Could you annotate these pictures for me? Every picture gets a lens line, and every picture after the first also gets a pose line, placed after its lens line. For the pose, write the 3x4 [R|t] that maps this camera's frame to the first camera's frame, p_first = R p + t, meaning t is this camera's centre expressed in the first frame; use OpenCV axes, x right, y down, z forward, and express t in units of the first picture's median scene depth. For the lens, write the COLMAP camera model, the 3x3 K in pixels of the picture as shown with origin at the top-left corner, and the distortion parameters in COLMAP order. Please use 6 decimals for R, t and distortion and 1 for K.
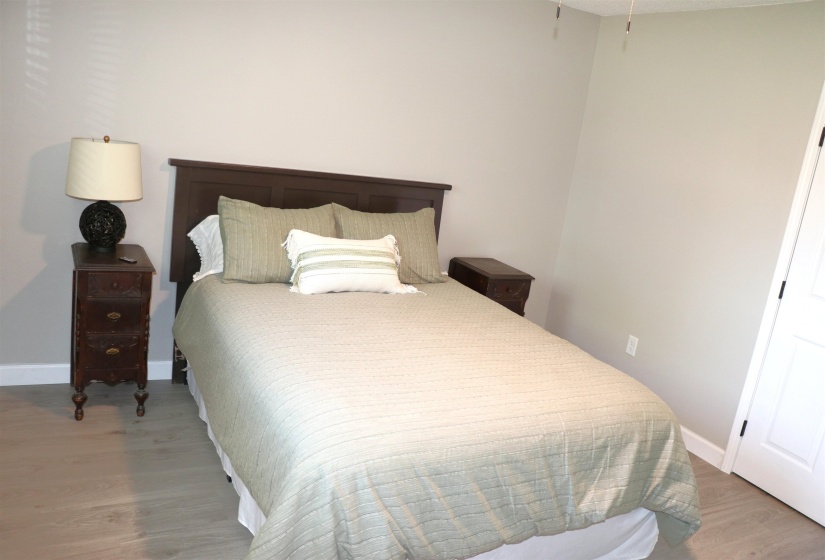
lens RADIAL K [[677.2, 0, 412.5], [0, 677.2, 280.0], [0, 0, 1]] dist [-0.182195, 0.153204]
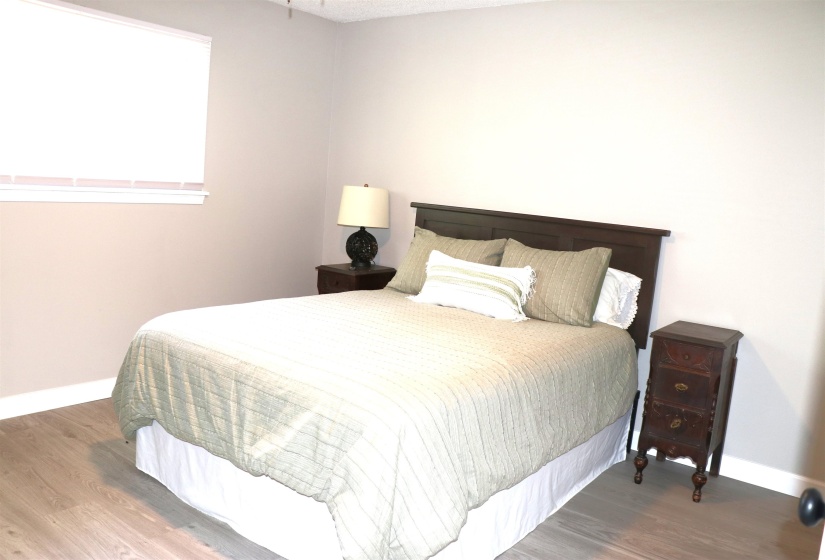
lens RADIAL K [[677.2, 0, 412.5], [0, 677.2, 280.0], [0, 0, 1]] dist [-0.182195, 0.153204]
pose [[0.417420, 0.014921, -0.908591, 0.883305], [-0.236008, 0.967335, -0.092540, 0.093345], [0.877531, 0.253063, 0.407306, 0.516779]]
